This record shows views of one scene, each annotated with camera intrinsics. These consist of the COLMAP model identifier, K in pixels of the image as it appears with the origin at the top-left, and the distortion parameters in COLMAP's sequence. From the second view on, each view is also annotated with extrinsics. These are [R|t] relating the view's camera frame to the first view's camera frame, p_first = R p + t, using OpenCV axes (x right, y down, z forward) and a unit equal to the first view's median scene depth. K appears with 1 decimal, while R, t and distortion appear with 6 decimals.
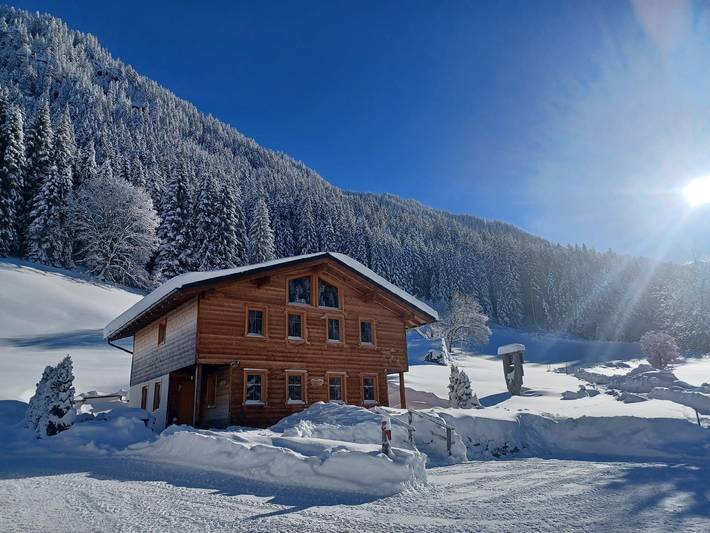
lens RADIAL K [[506.1, 0, 331.0], [0, 506.1, 274.6], [0, 0, 1]] dist [0.057456, -0.040811]
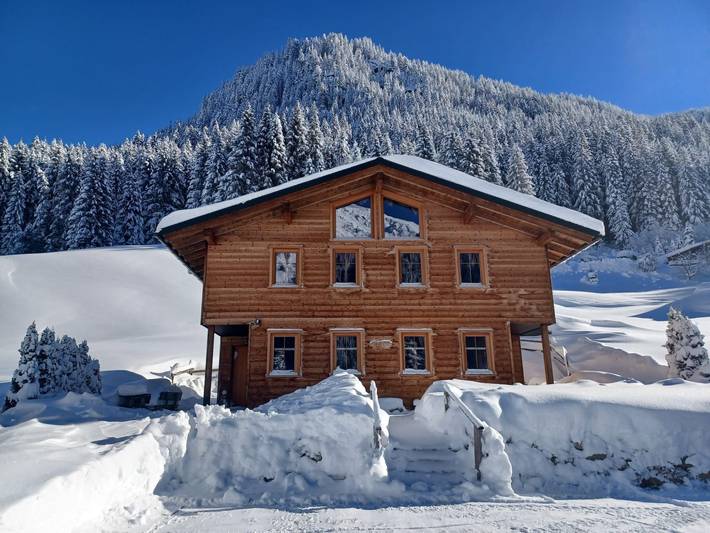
lens RADIAL K [[506.1, 0, 331.0], [0, 506.1, 274.6], [0, 0, 1]] dist [0.057456, -0.040811]
pose [[0.847415, -0.101996, -0.521042, 0.263301], [0.135184, 0.990480, 0.025973, 0.082133], [0.513433, -0.092446, 0.853136, 0.345699]]
